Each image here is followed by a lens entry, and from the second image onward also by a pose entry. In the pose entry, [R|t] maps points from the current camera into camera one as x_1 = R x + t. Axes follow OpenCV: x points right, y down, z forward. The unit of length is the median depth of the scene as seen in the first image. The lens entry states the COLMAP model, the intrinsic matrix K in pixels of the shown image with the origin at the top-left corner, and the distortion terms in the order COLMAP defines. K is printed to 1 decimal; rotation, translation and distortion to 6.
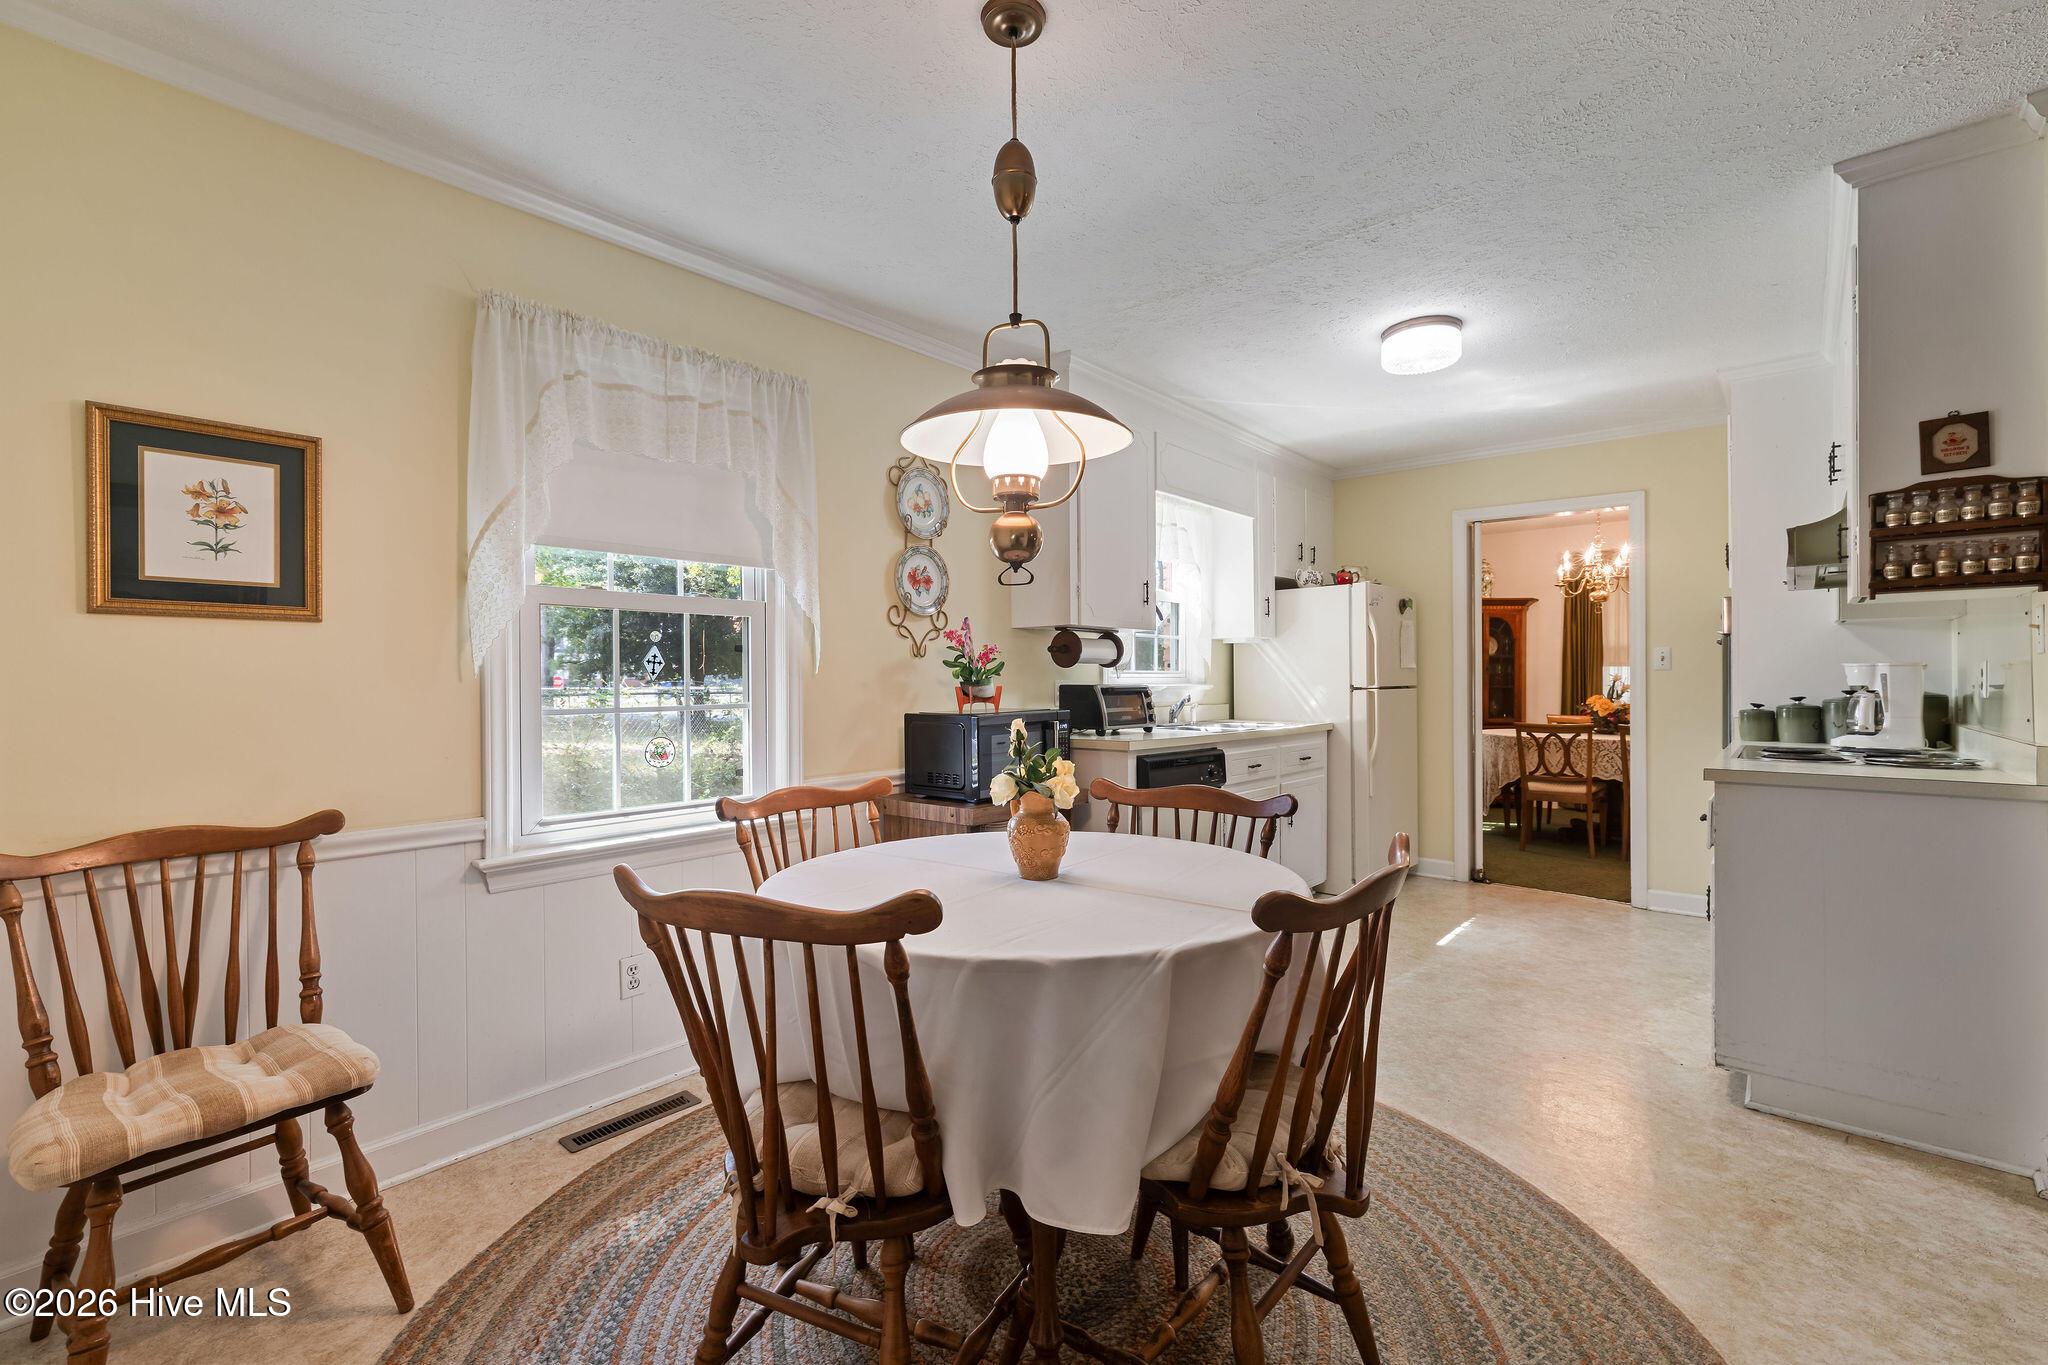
lens RADIAL K [[861.8, 0, 1034.9], [0, 861.8, 682.5], [0, 0, 1]] dist [-0.000774, 0.000122]
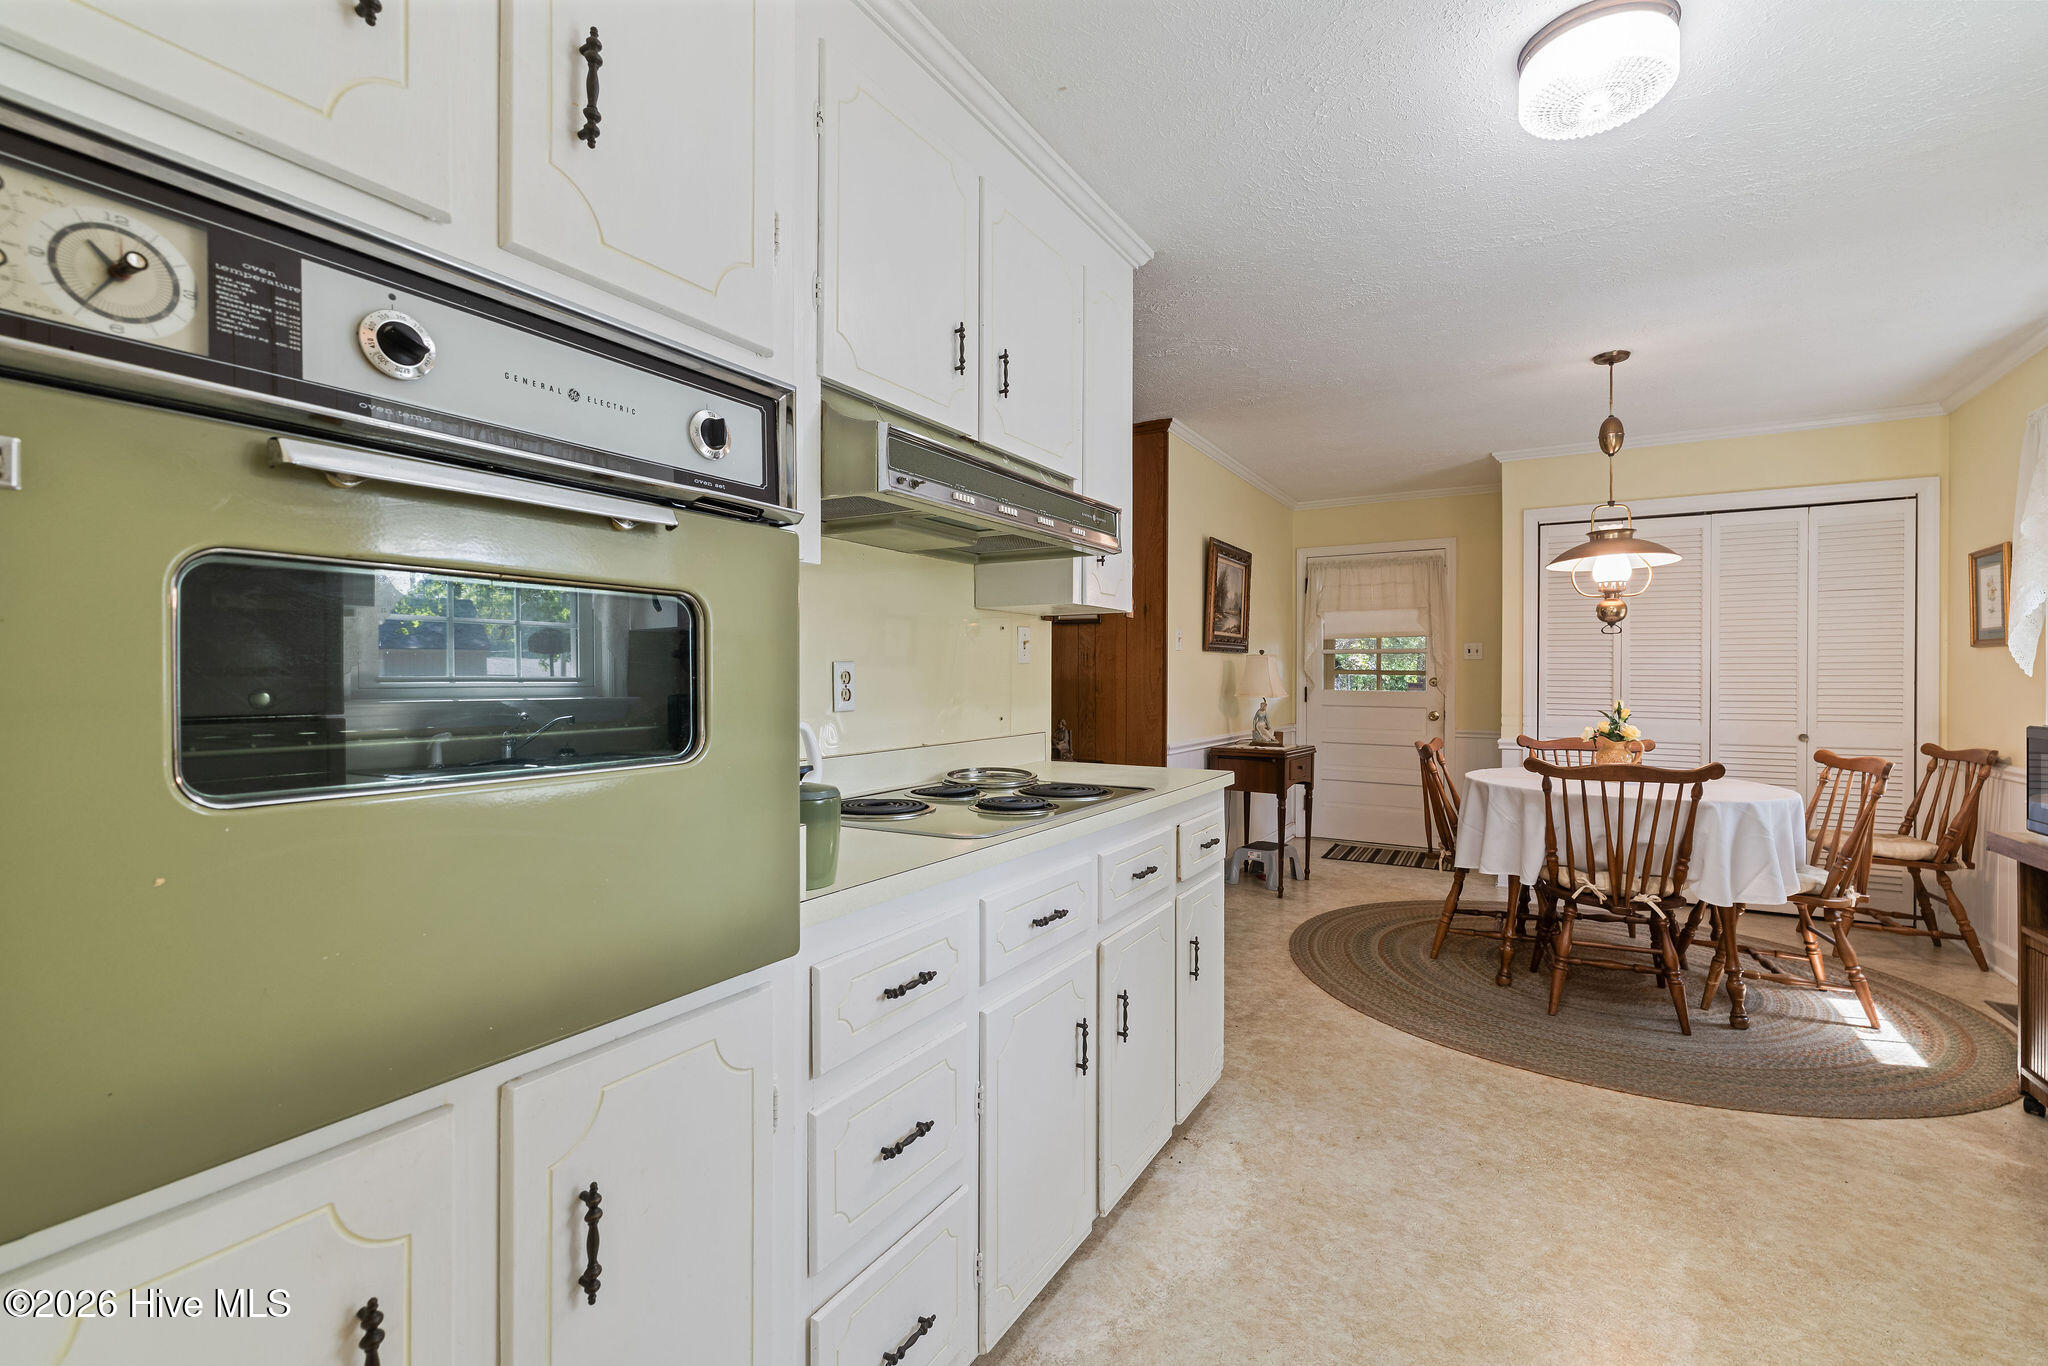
lens RADIAL K [[882.3, 0, 1024.6], [0, 882.3, 676.8], [0, 0, 1]] dist [-0.001211, 0.001632]
pose [[-0.985087, 0.004054, -0.172008, 1.145740], [0.003568, 0.999989, 0.003134, -0.014483], [0.172019, 0.002474, -0.985091, 1.892989]]
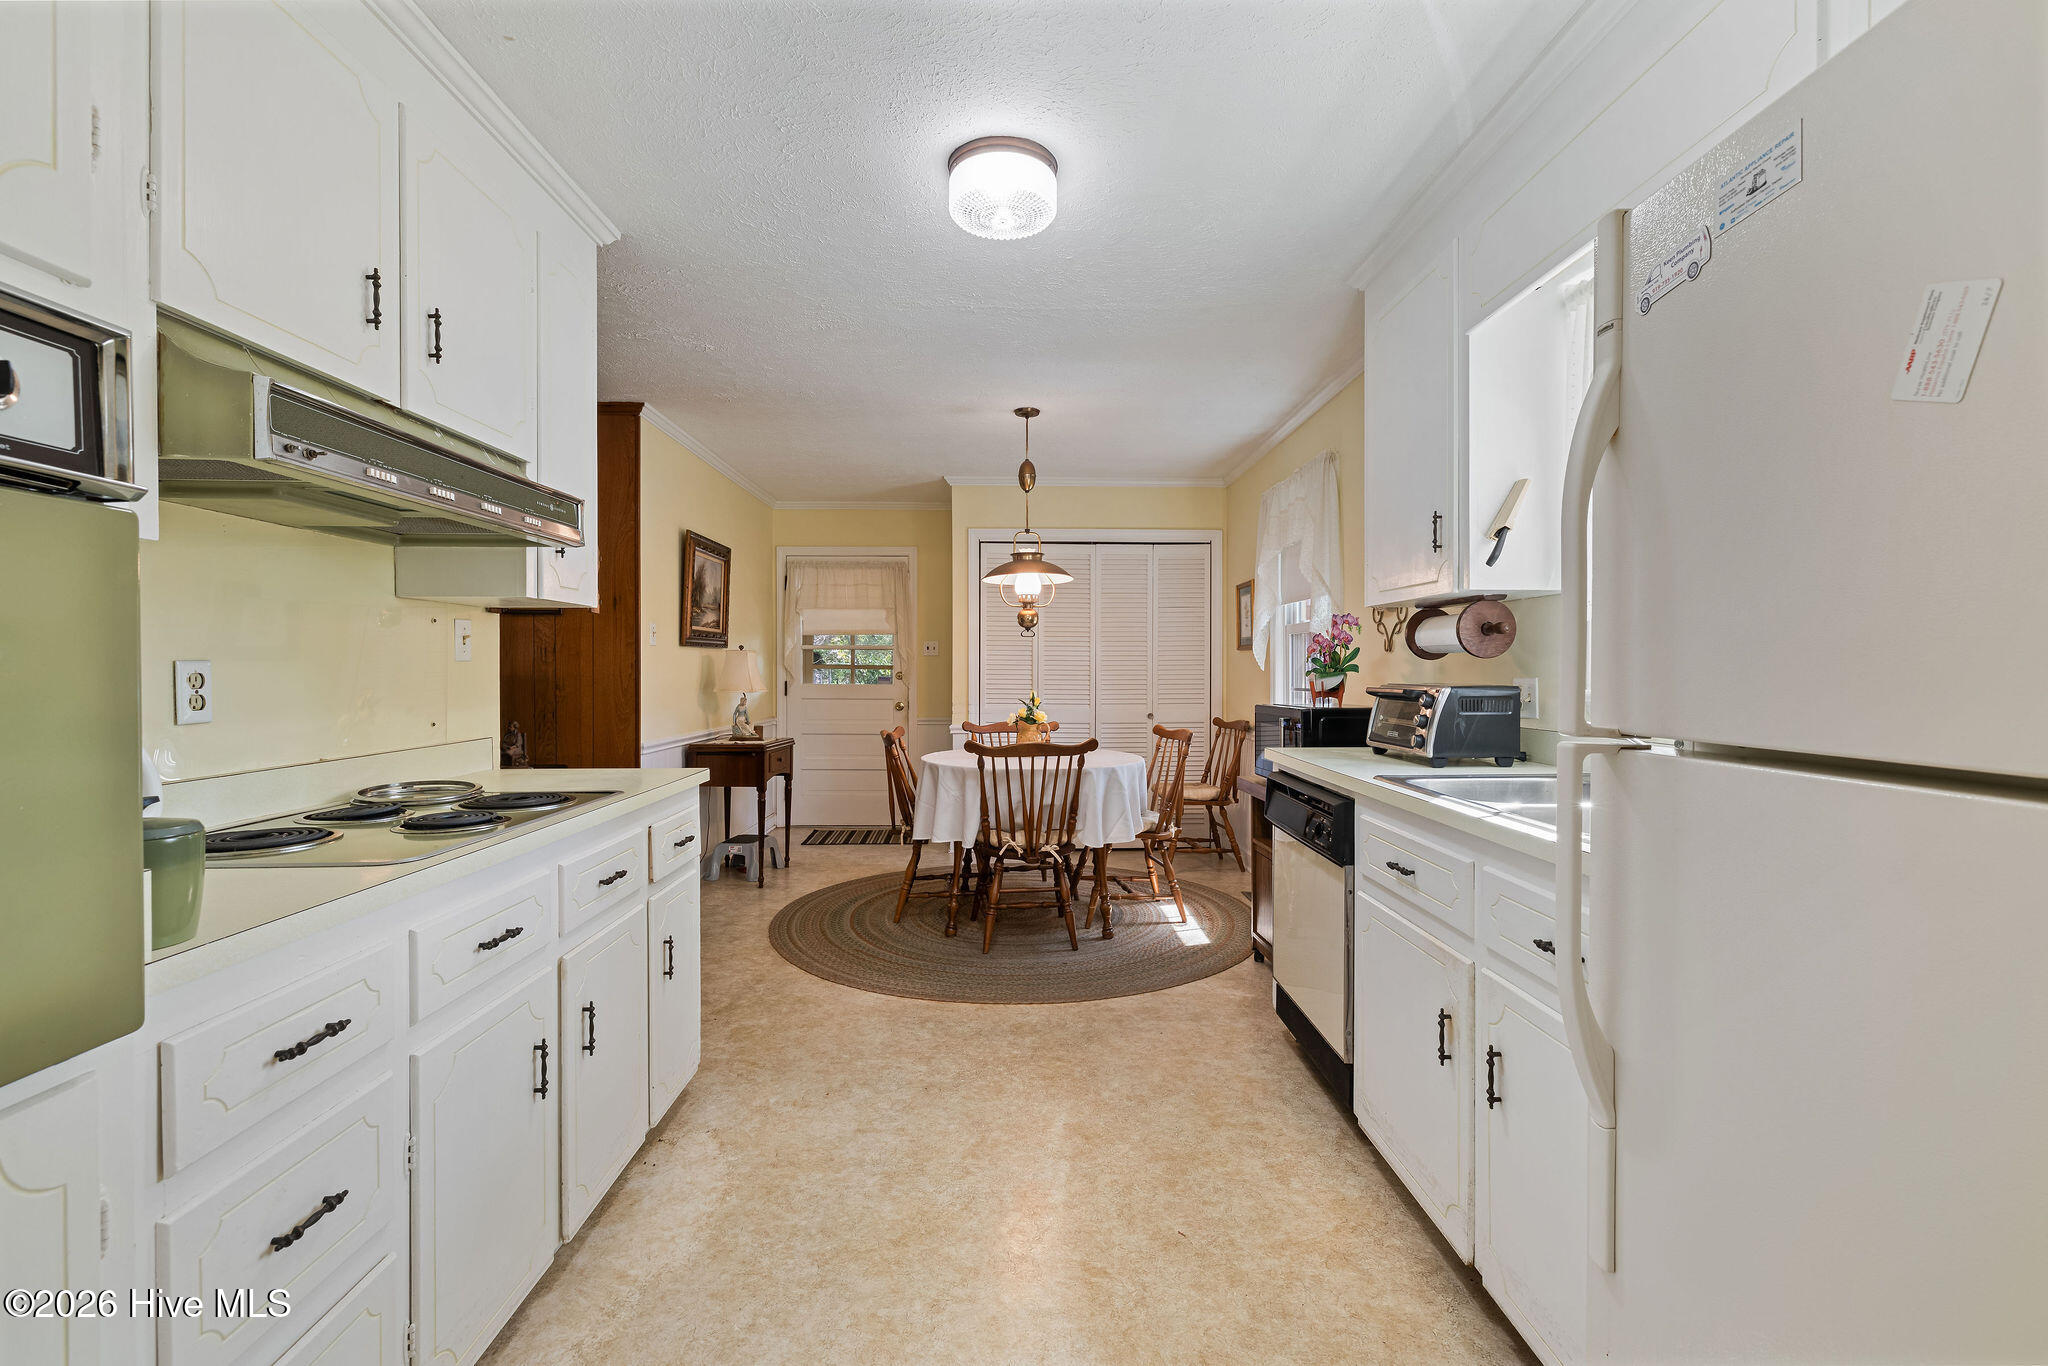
lens RADIAL K [[882.3, 0, 1024.6], [0, 882.3, 676.8], [0, 0, 1]] dist [-0.001211, 0.001632]
pose [[-0.737942, 0.012175, -0.674755, 1.156659], [0.003789, 0.999896, 0.013897, -0.021296], [0.674854, 0.007698, -0.737911, 1.942856]]
